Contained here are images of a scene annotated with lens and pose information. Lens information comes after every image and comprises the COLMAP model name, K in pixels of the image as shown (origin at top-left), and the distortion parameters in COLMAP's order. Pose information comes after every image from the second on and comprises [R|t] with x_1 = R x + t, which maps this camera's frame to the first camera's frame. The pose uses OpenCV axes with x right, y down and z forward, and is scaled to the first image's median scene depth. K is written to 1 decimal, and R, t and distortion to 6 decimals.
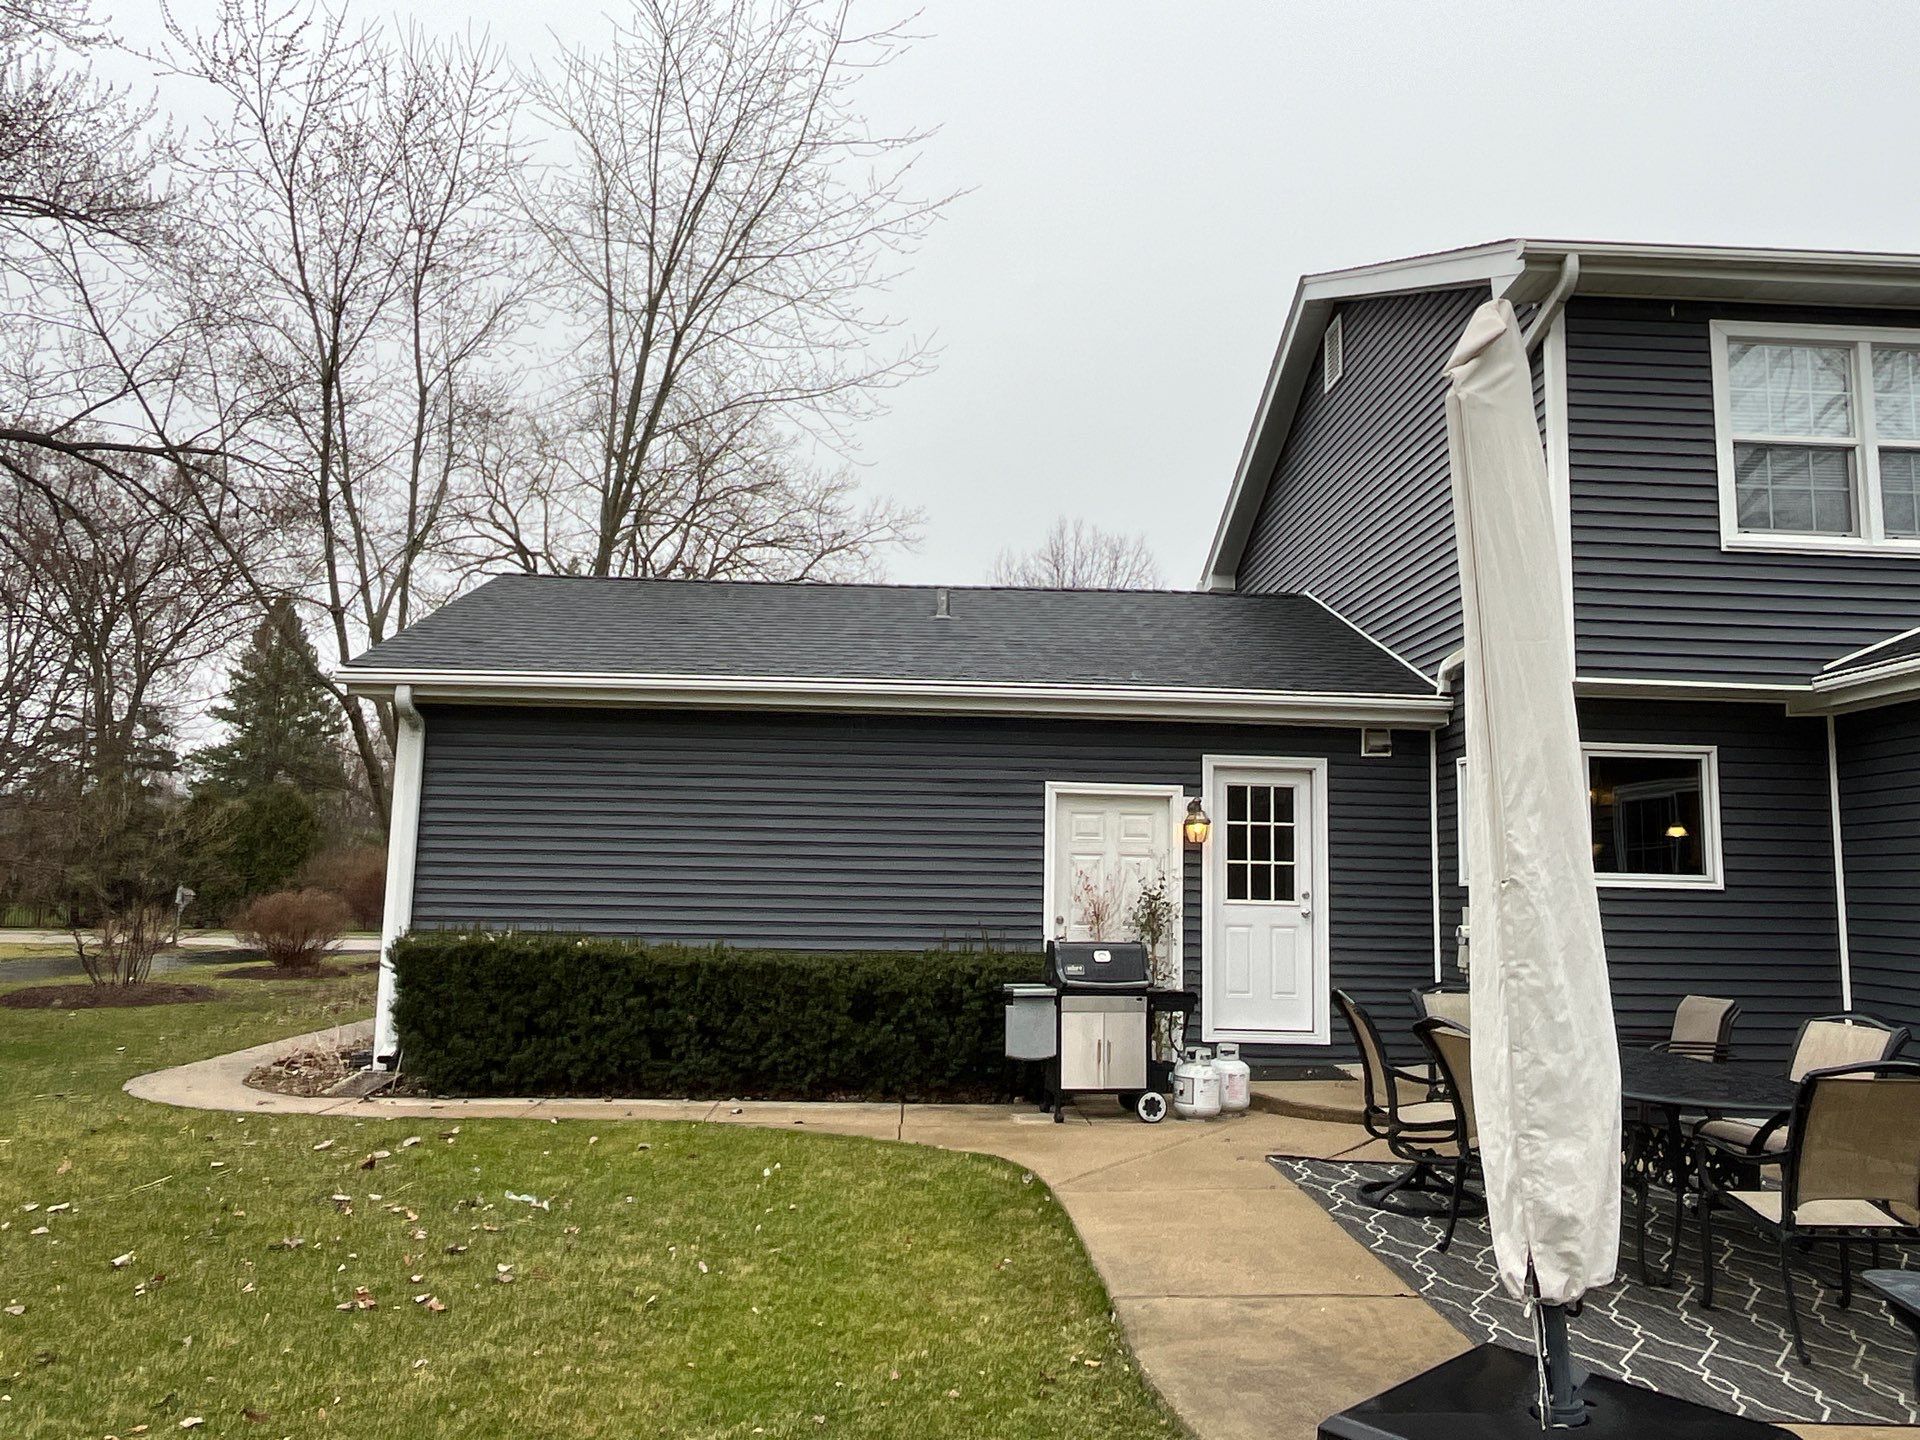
lens RADIAL K [[1374.6, 0, 960.8], [0, 1374.6, 710.0], [0, 0, 1]] dist [0.000290, -0.003360]
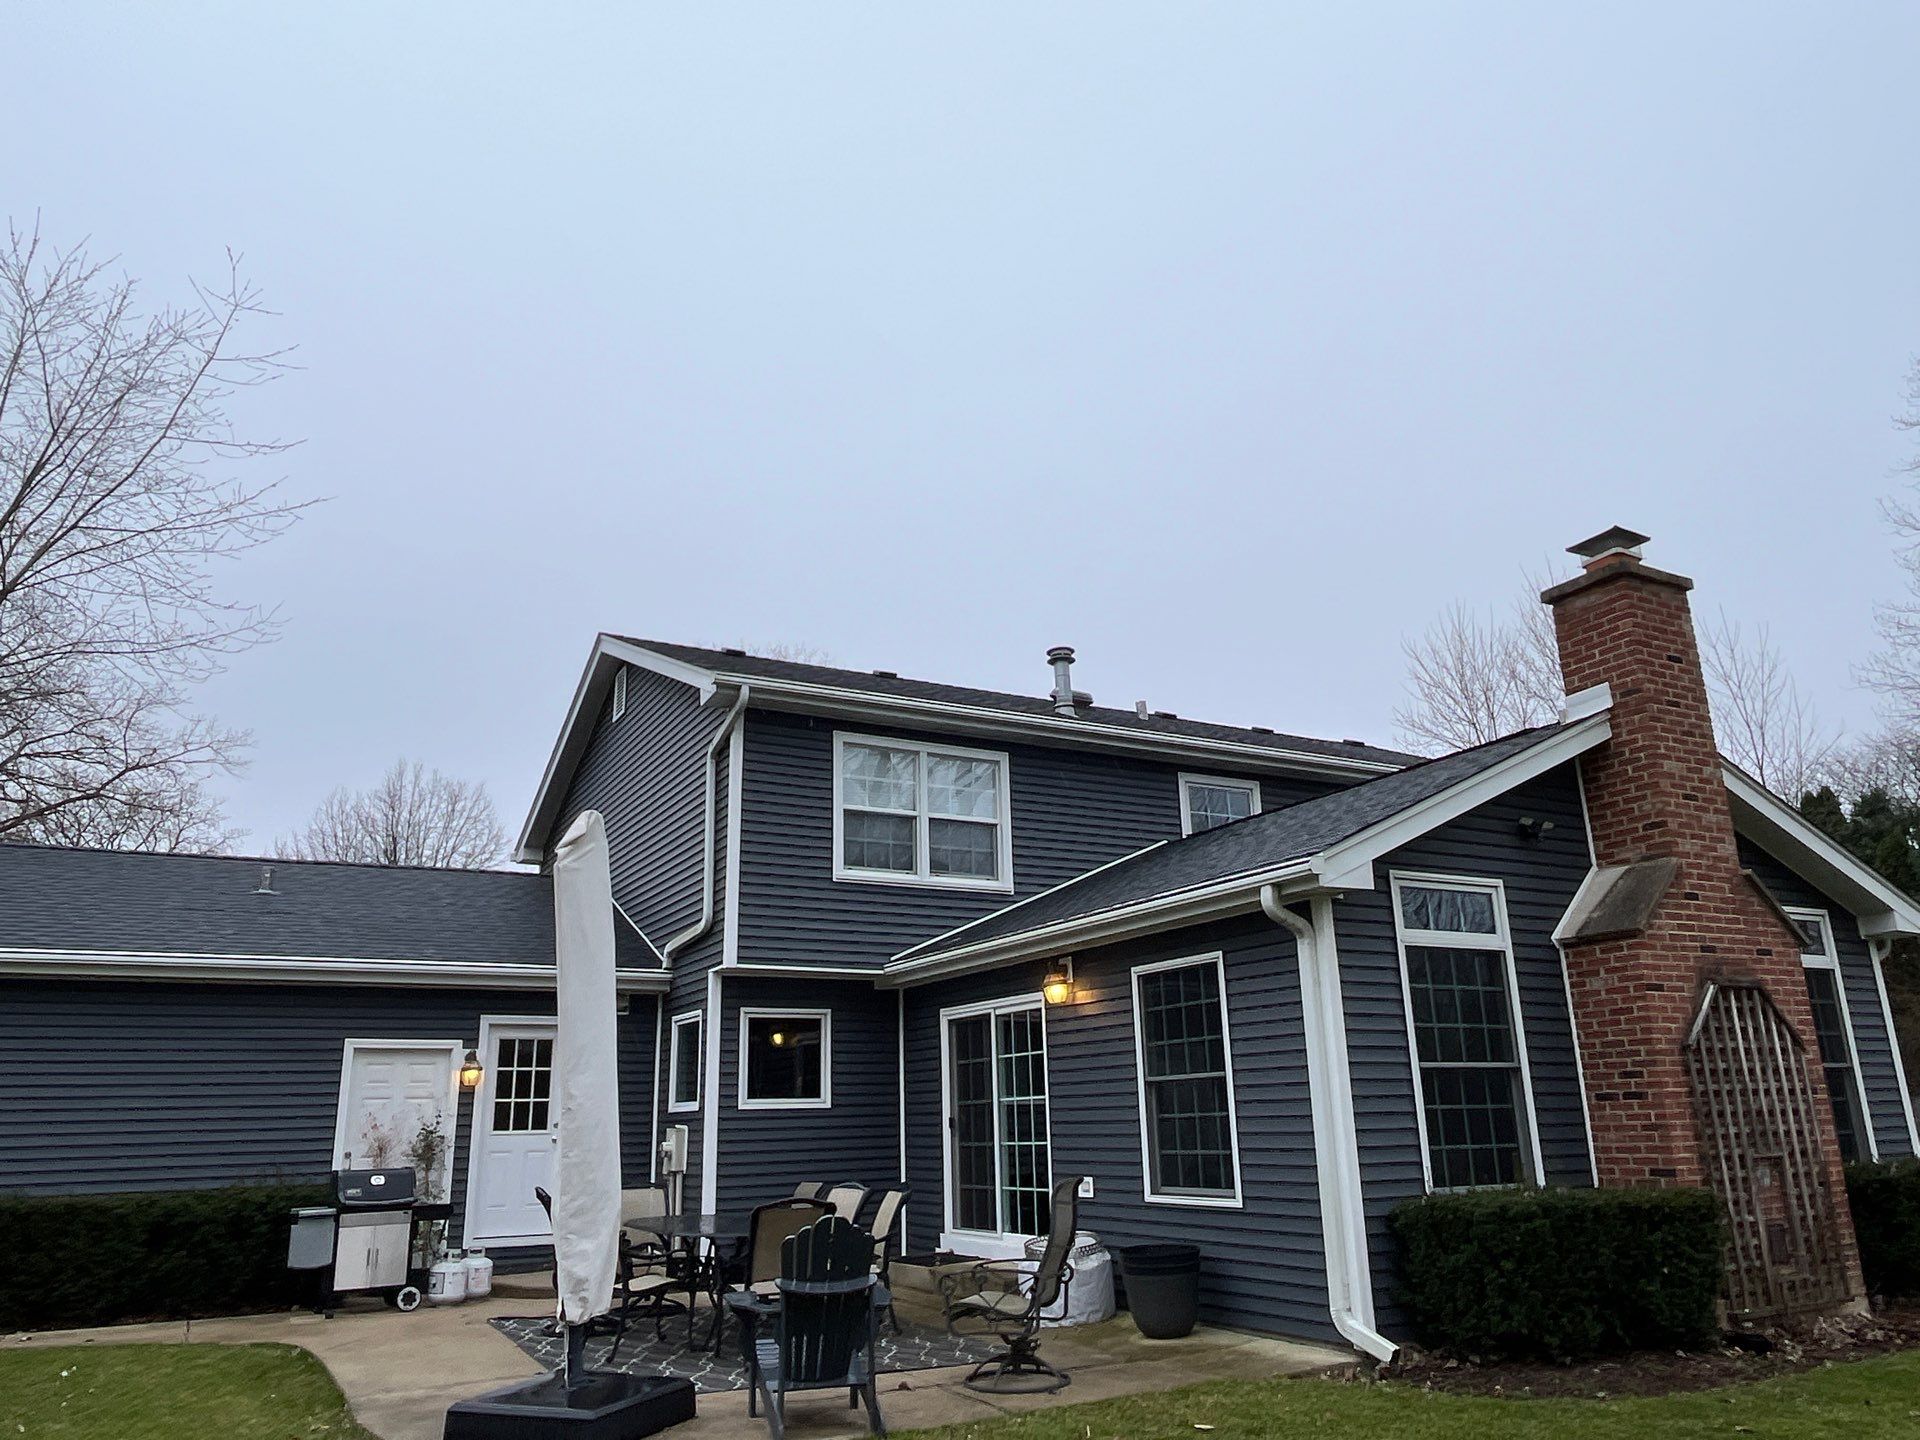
lens RADIAL K [[1374.6, 0, 960.8], [0, 1374.6, 710.0], [0, 0, 1]] dist [0.000290, -0.003360]
pose [[0.896900, 0.087271, 0.433536, -0.003689], [-0.015465, 0.985925, -0.166474, -0.046996], [-0.441963, 0.142606, 0.885626, -0.426037]]
